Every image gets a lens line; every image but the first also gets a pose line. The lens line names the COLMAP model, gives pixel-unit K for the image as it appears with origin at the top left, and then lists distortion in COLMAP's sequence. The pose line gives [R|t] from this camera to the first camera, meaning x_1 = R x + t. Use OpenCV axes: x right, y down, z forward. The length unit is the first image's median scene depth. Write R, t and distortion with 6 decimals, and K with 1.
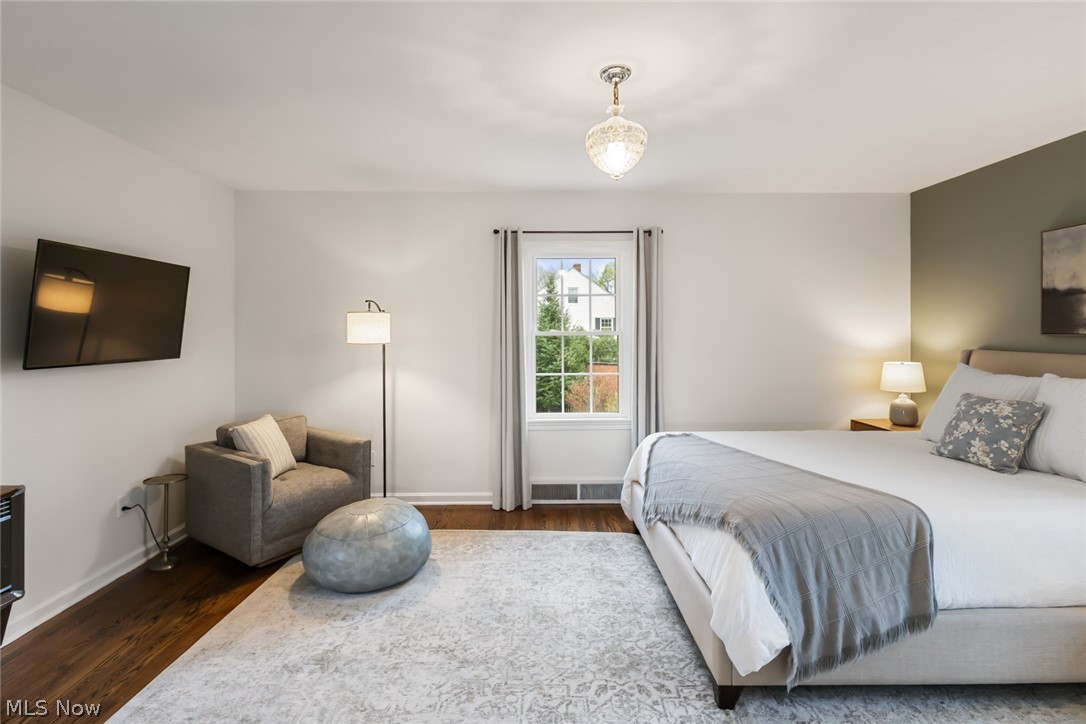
lens RADIAL K [[527.9, 0, 537.0], [0, 527.9, 336.3], [0, 0, 1]] dist [0.000394, -0.000740]
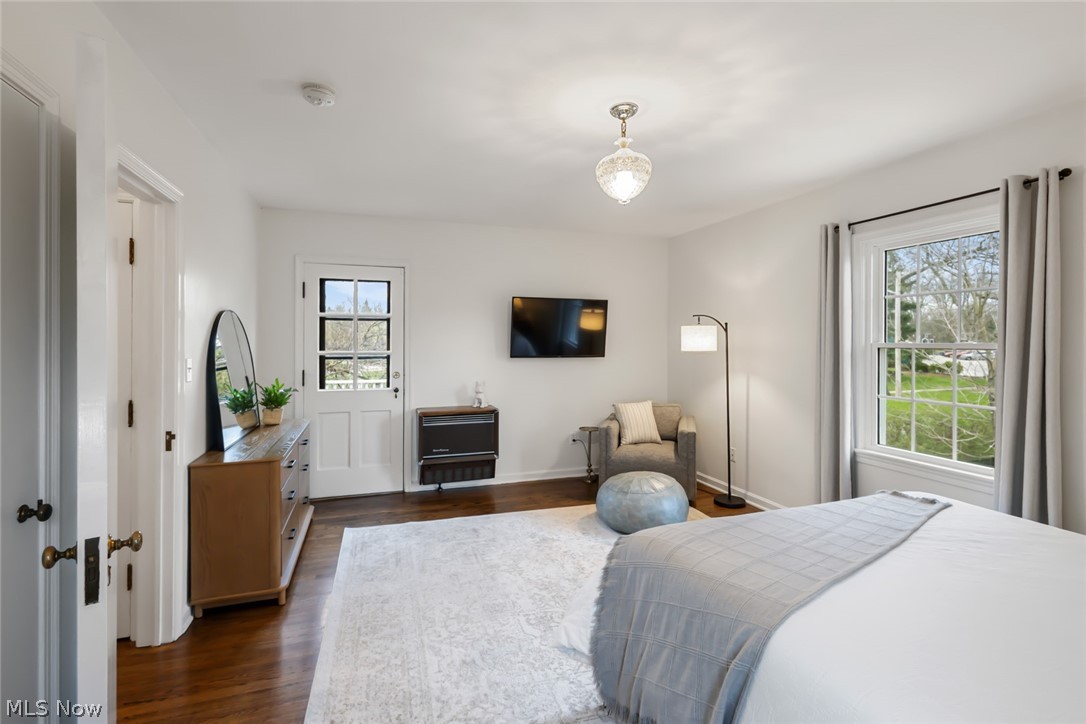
lens RADIAL K [[527.9, 0, 537.0], [0, 527.9, 336.3], [0, 0, 1]] dist [0.000394, -0.000740]
pose [[0.268540, -0.006157, -0.963249, 1.156272], [-0.016569, 0.999802, -0.011010, -0.001237], [0.963126, 0.018917, 0.268385, 0.518264]]
